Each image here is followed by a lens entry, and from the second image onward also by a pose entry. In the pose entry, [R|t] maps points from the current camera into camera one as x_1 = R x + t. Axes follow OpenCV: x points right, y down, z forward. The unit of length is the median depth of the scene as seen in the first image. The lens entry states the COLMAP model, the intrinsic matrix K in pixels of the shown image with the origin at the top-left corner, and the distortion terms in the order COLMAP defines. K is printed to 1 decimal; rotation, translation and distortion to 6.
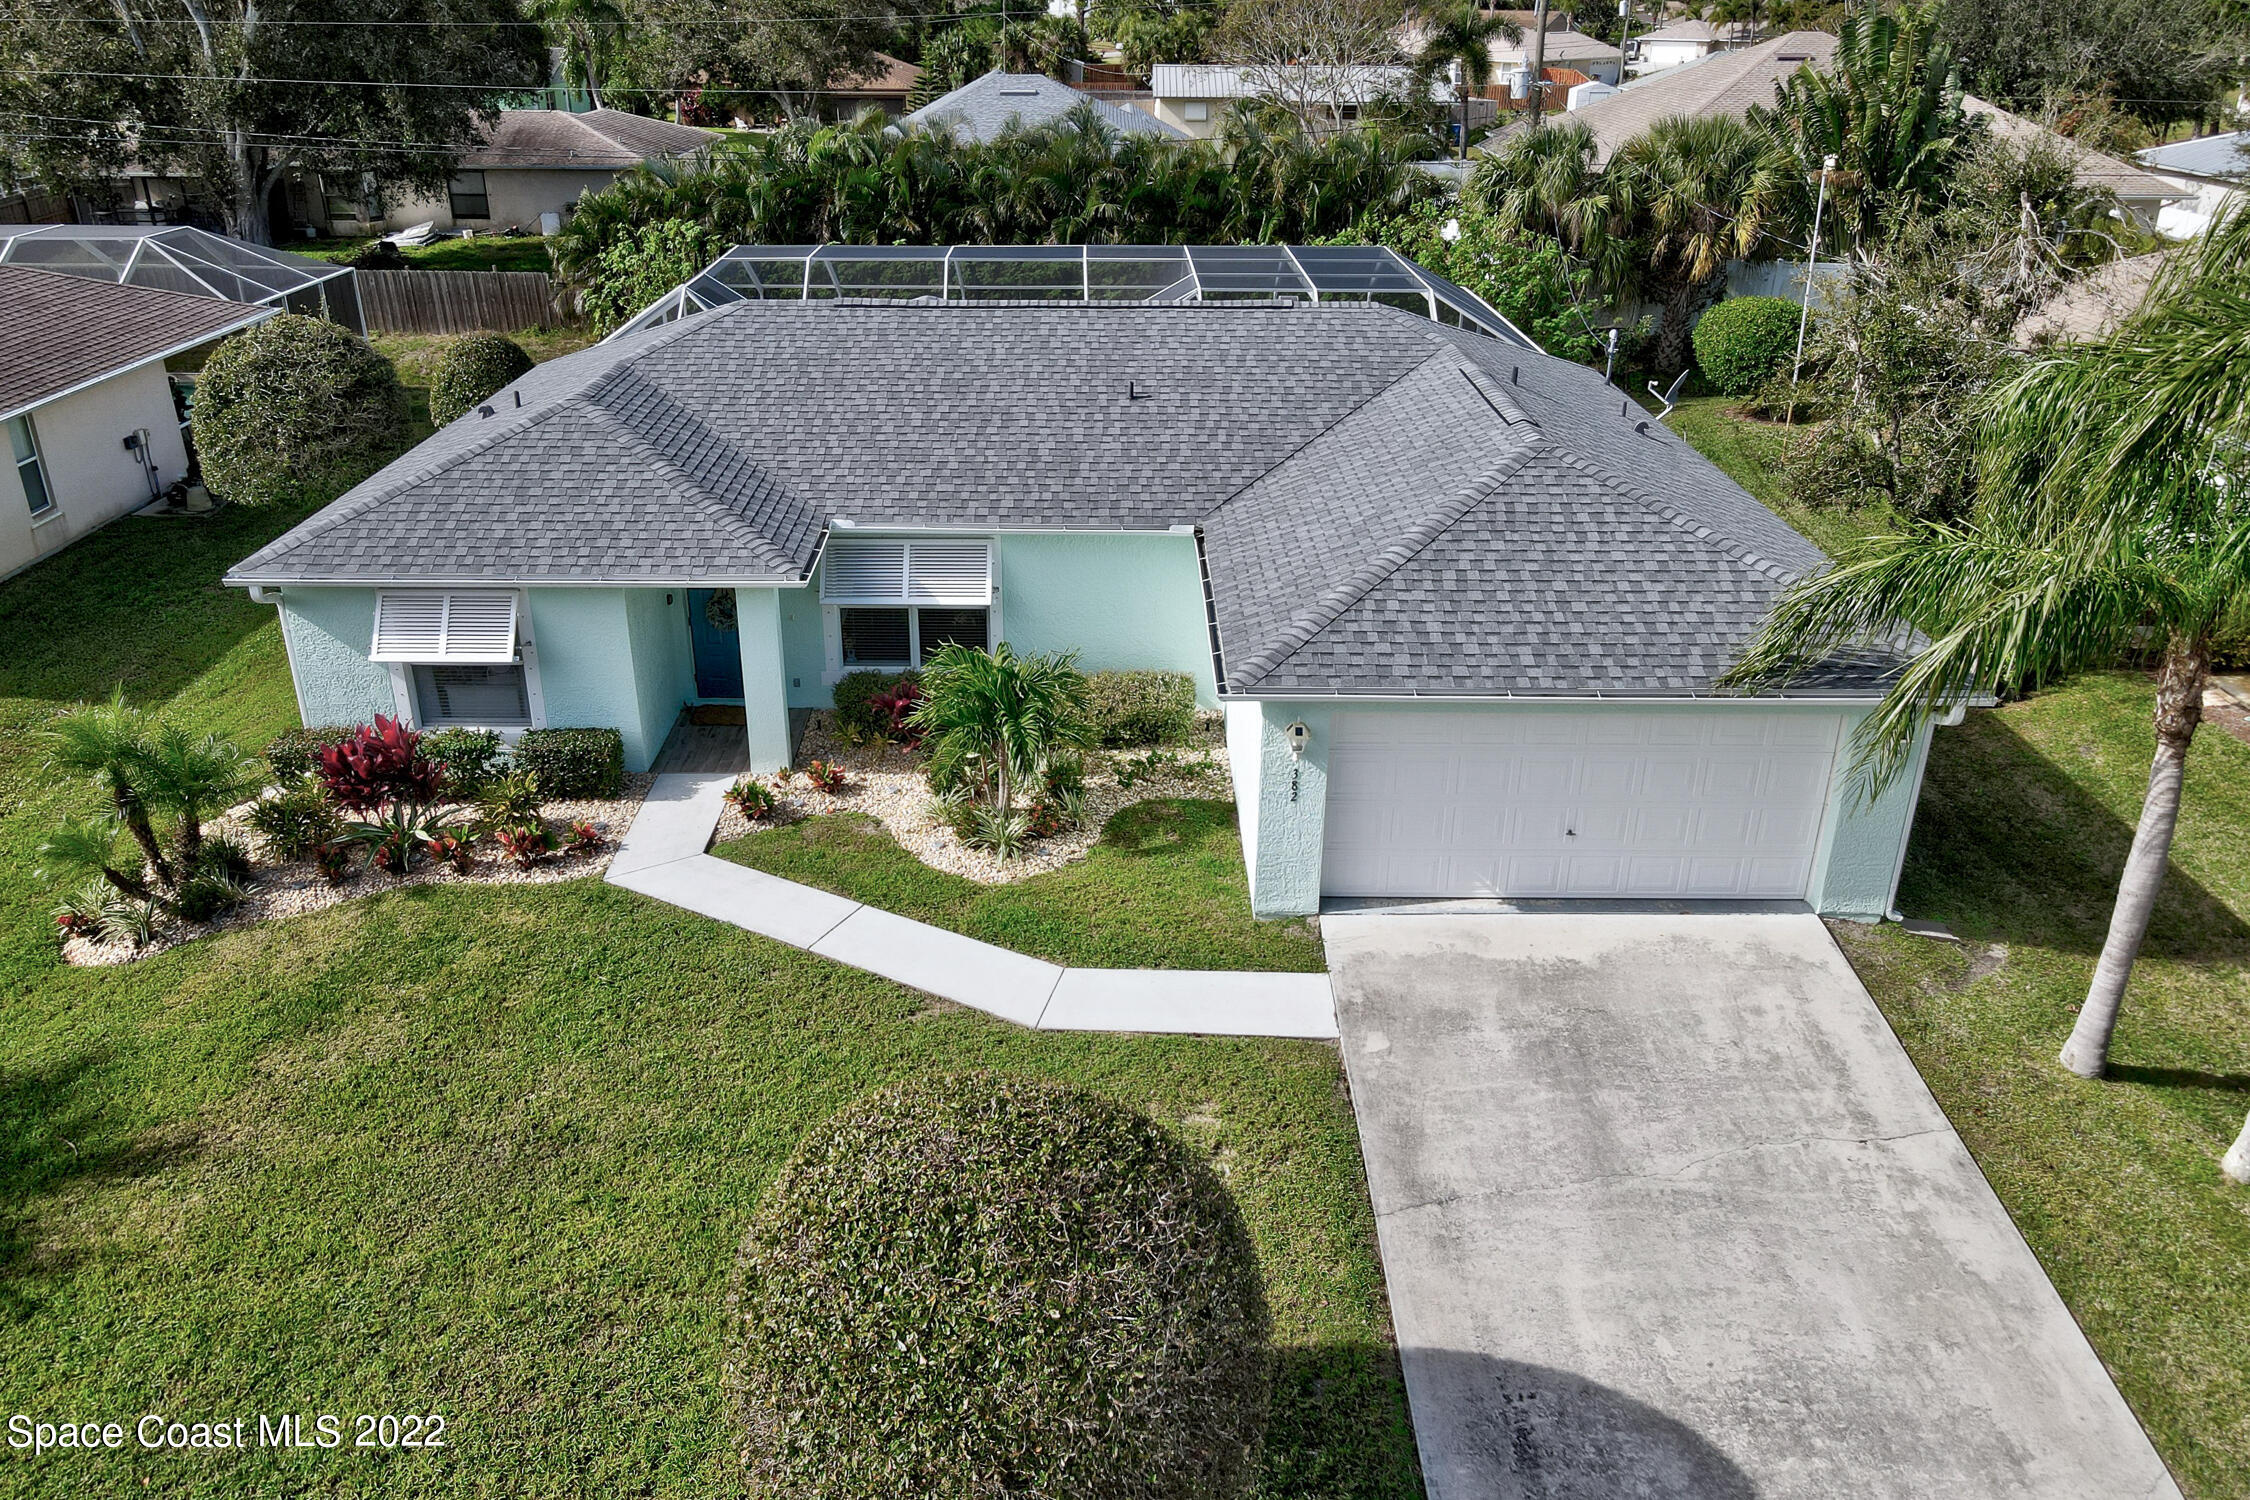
lens RADIAL K [[1624.2, 0, 1111.5], [0, 1624.2, 737.9], [0, 0, 1]] dist [0.010725, 0.006430]
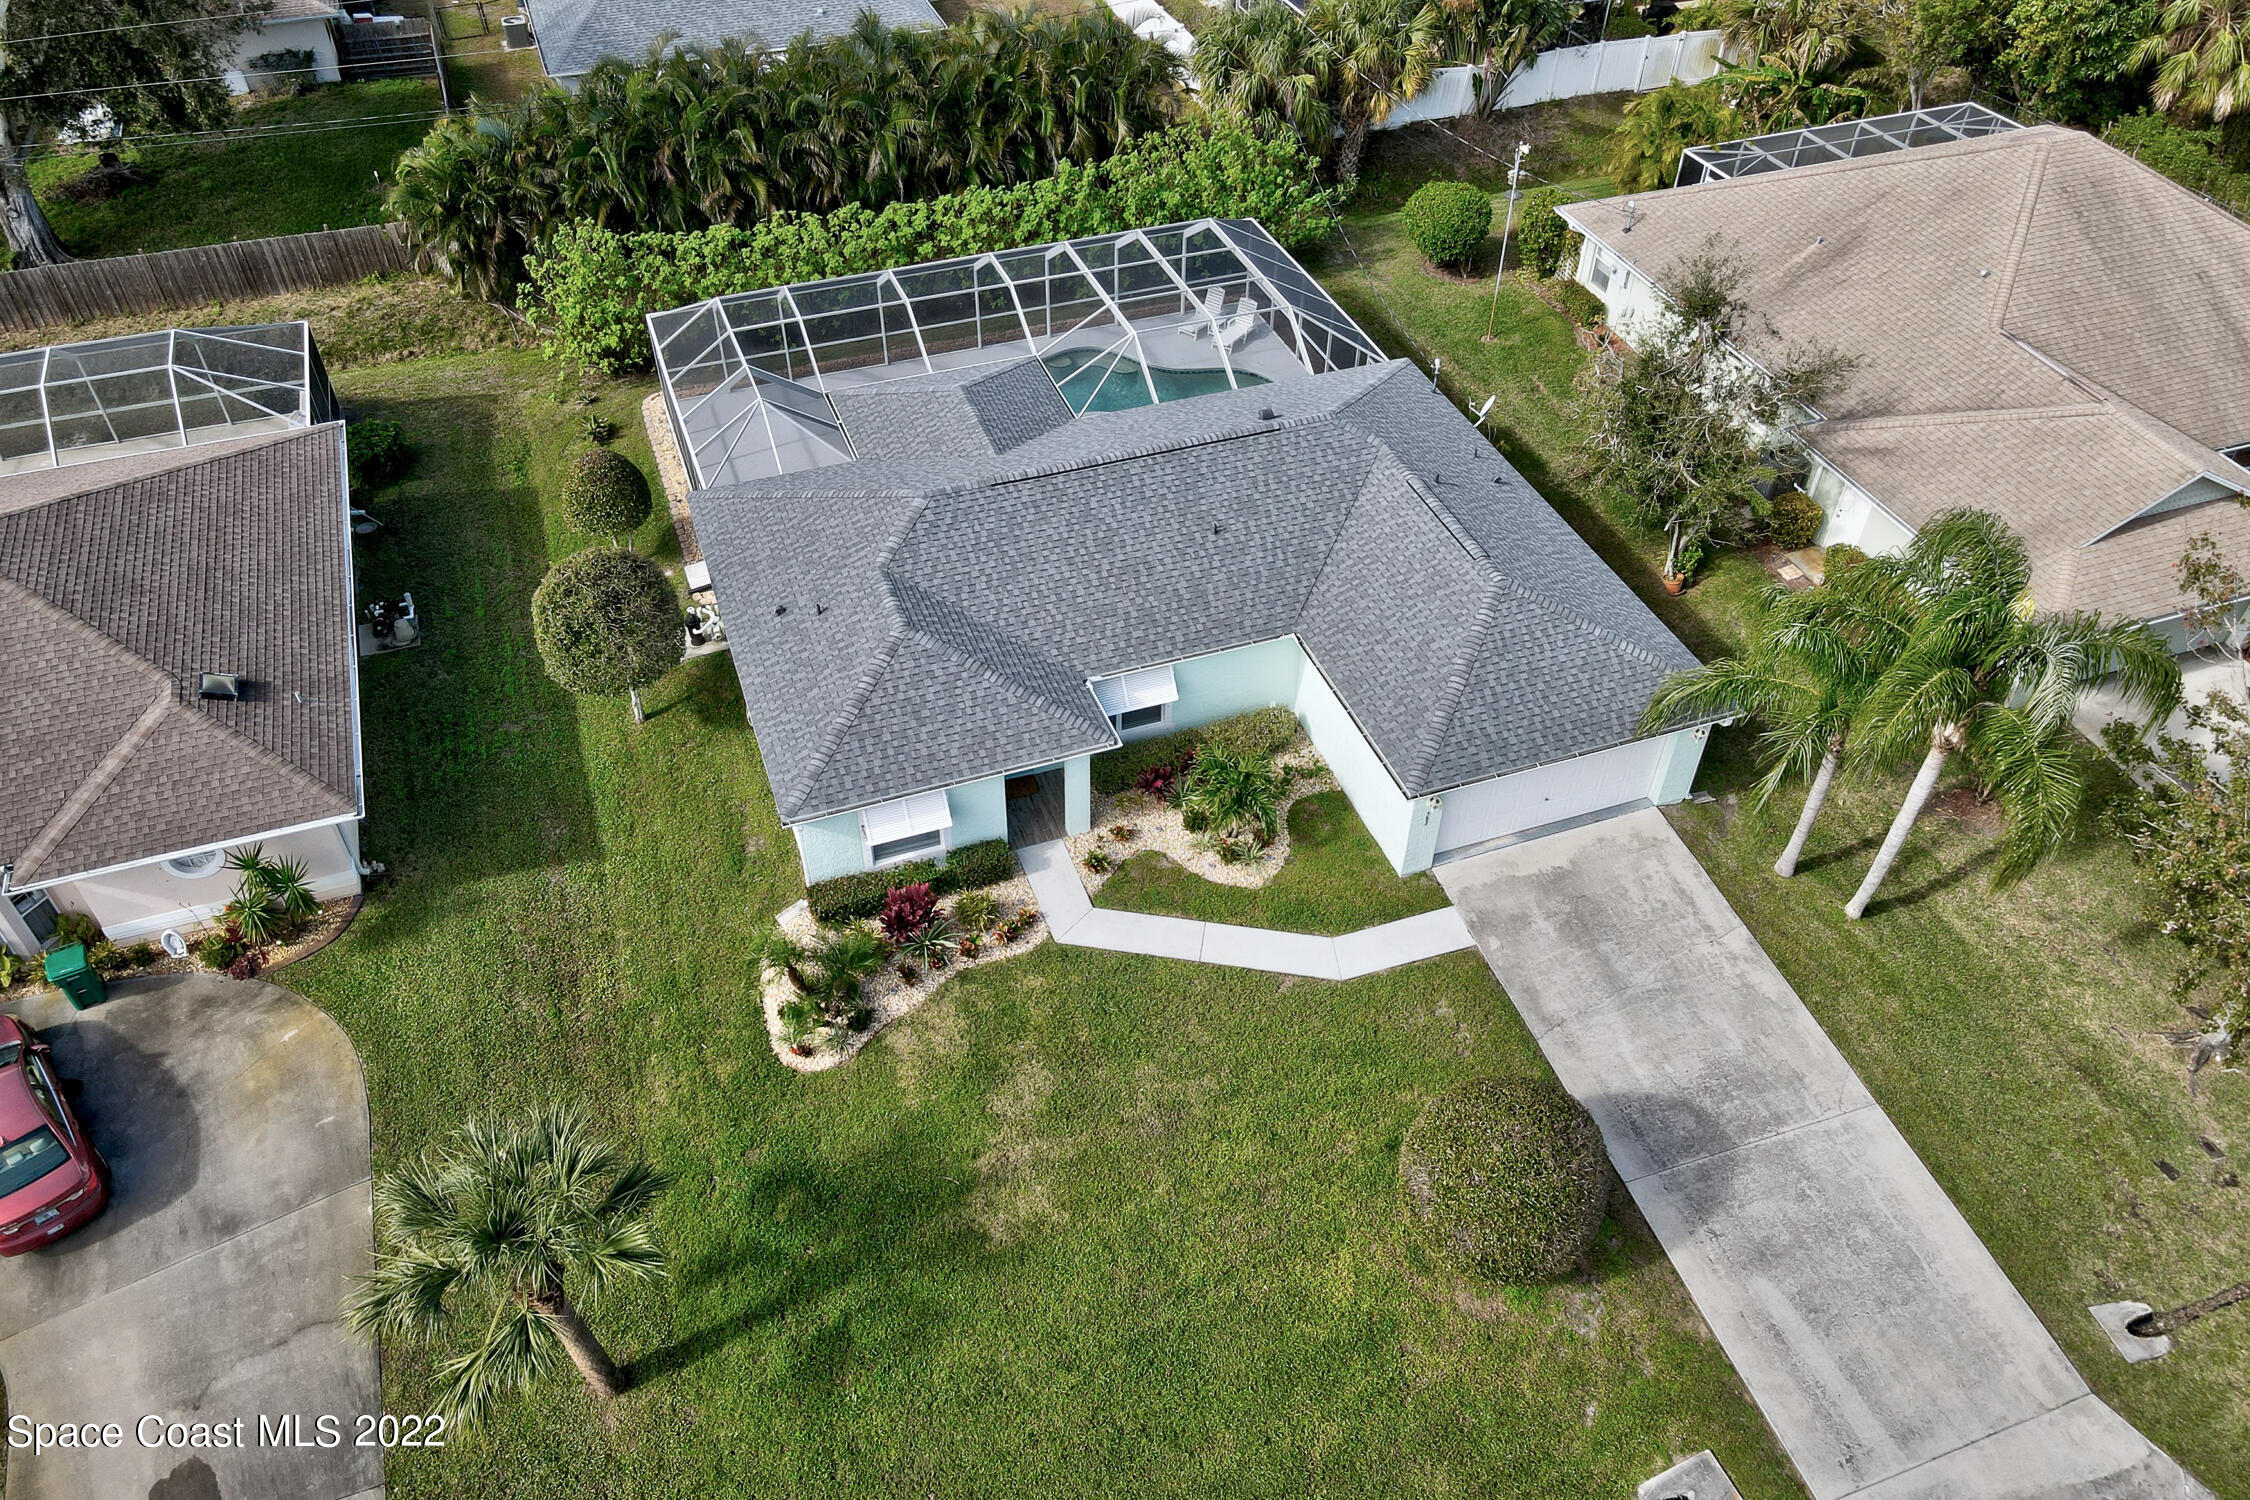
lens RADIAL K [[1593.1, 0, 1107.8], [0, 1593.1, 765.3], [0, 0, 1]] dist [0.004237, 0.005983]
pose [[0.943569, -0.230847, 0.237458, -0.613280], [0.142652, 0.930399, 0.337651, -0.653288], [-0.298877, -0.284724, 0.910827, -0.527241]]
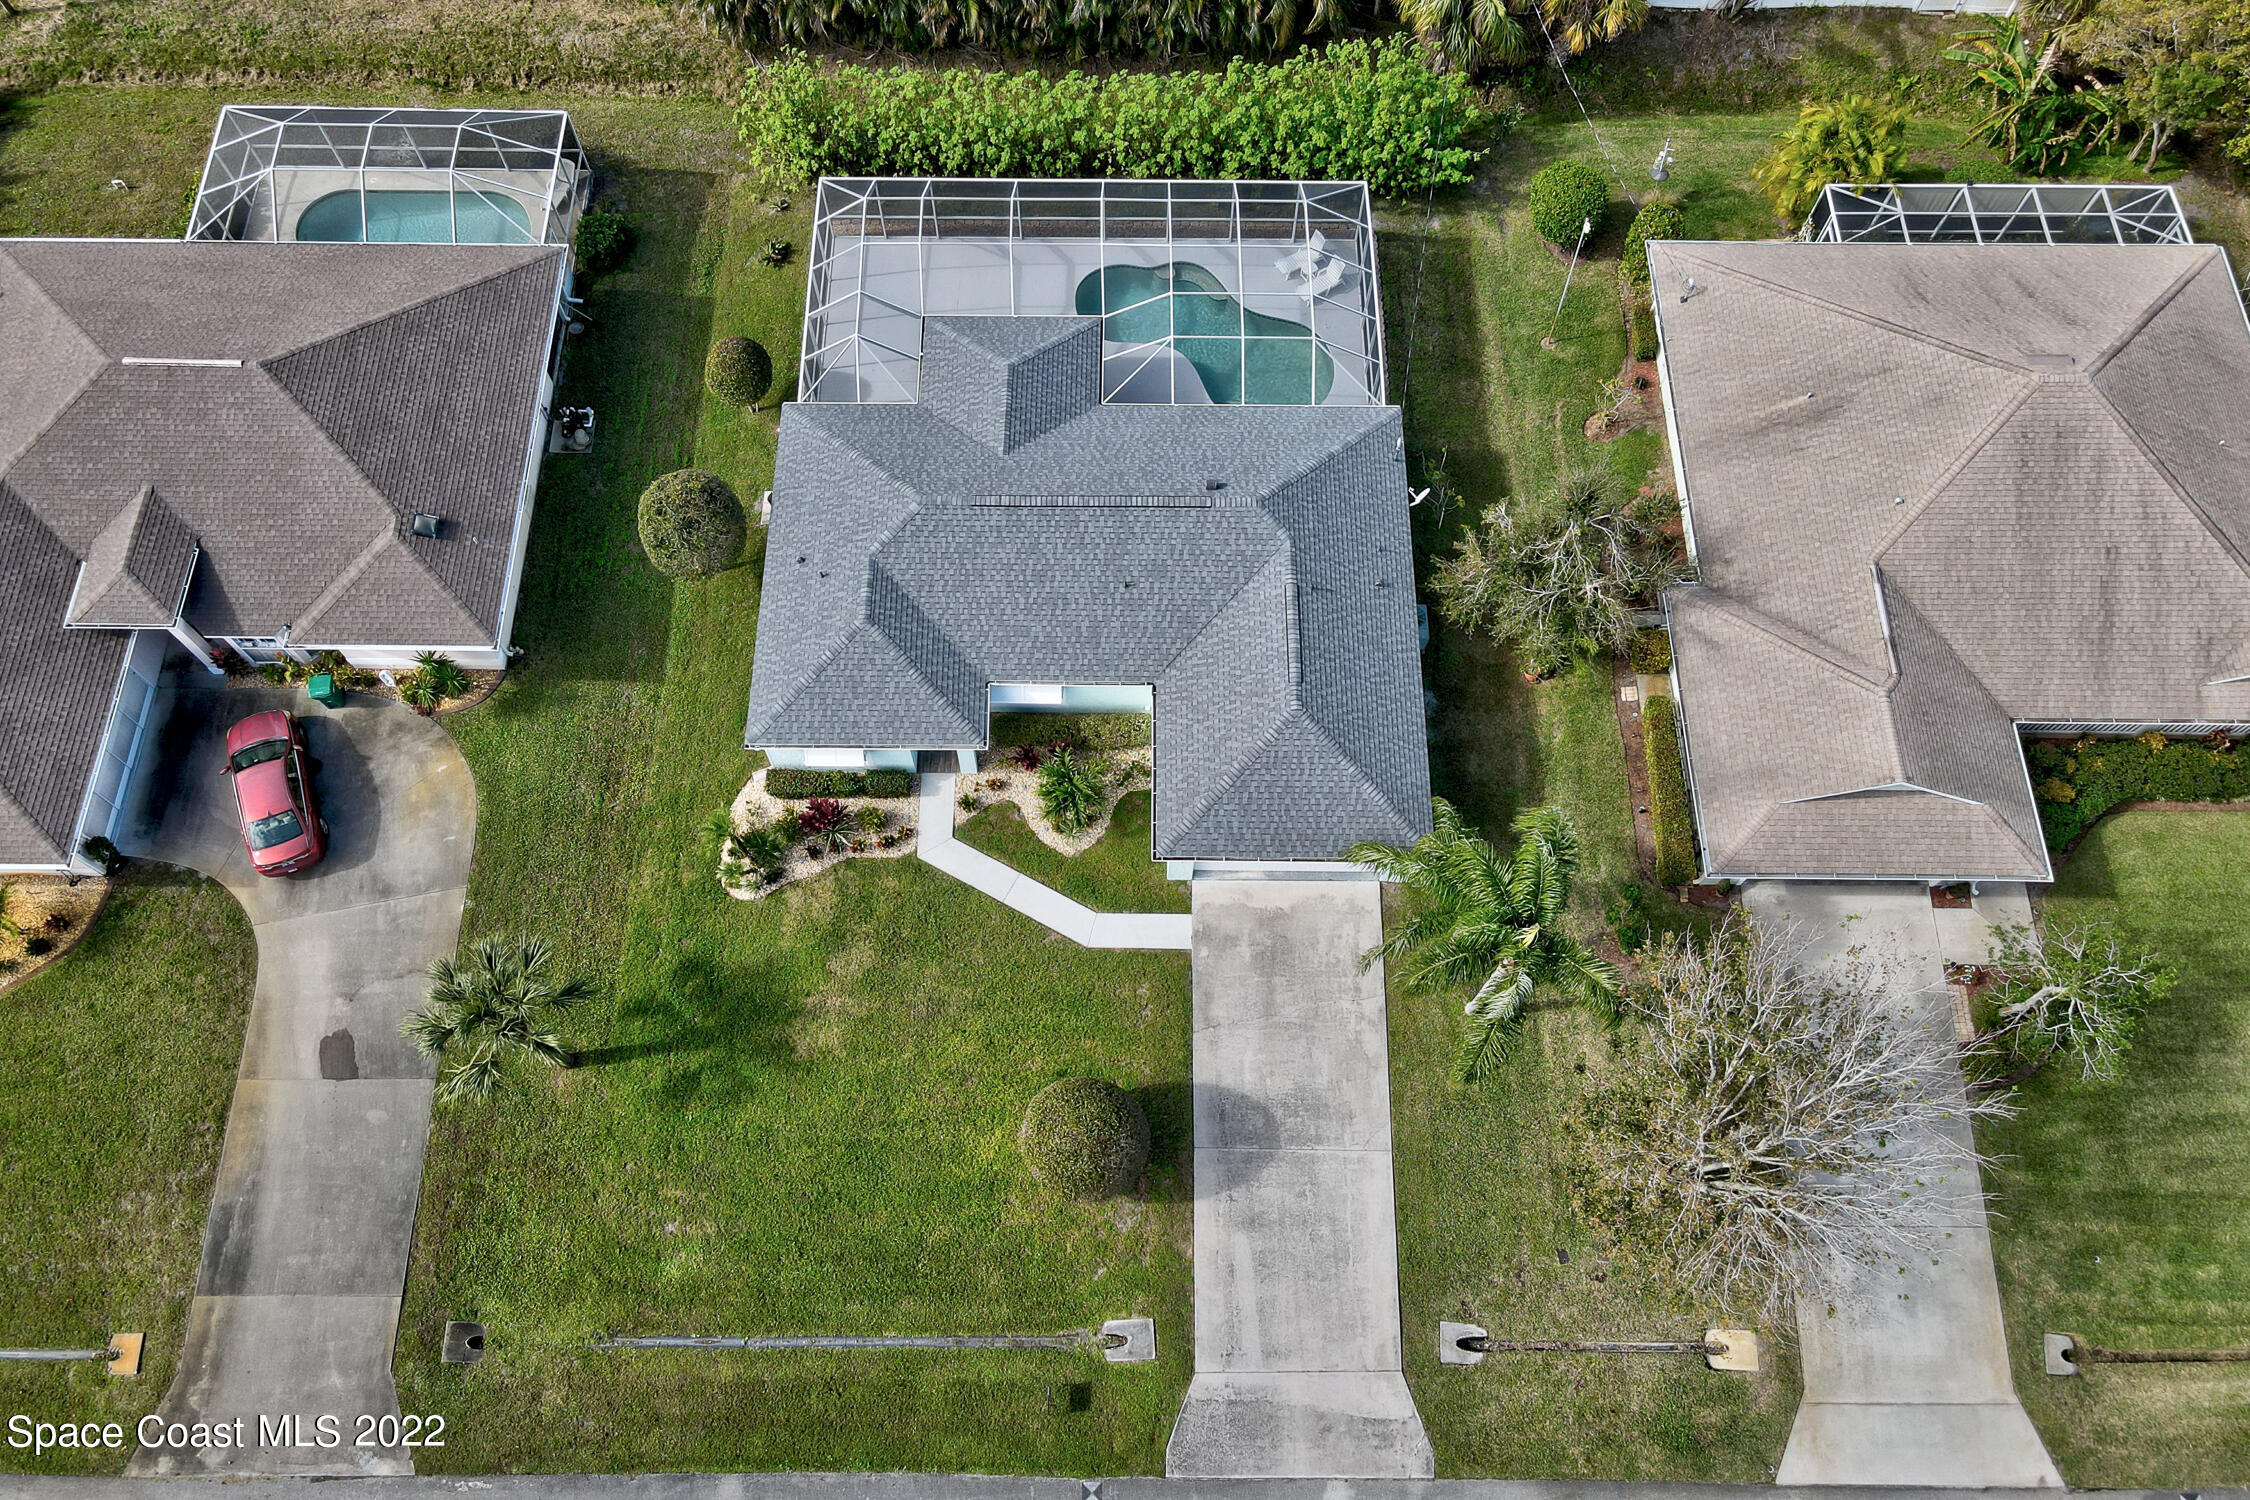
lens RADIAL K [[1592.3, 0, 1125.0], [0, 1592.3, 750.0], [0, 0, 1]] dist [-0.001187, 0.002336]
pose [[0.999974, 0.006280, 0.003666, 0.006827], [-0.007168, 0.766306, 0.642436, -1.634782], [0.001225, -0.642446, 0.766330, -0.811666]]
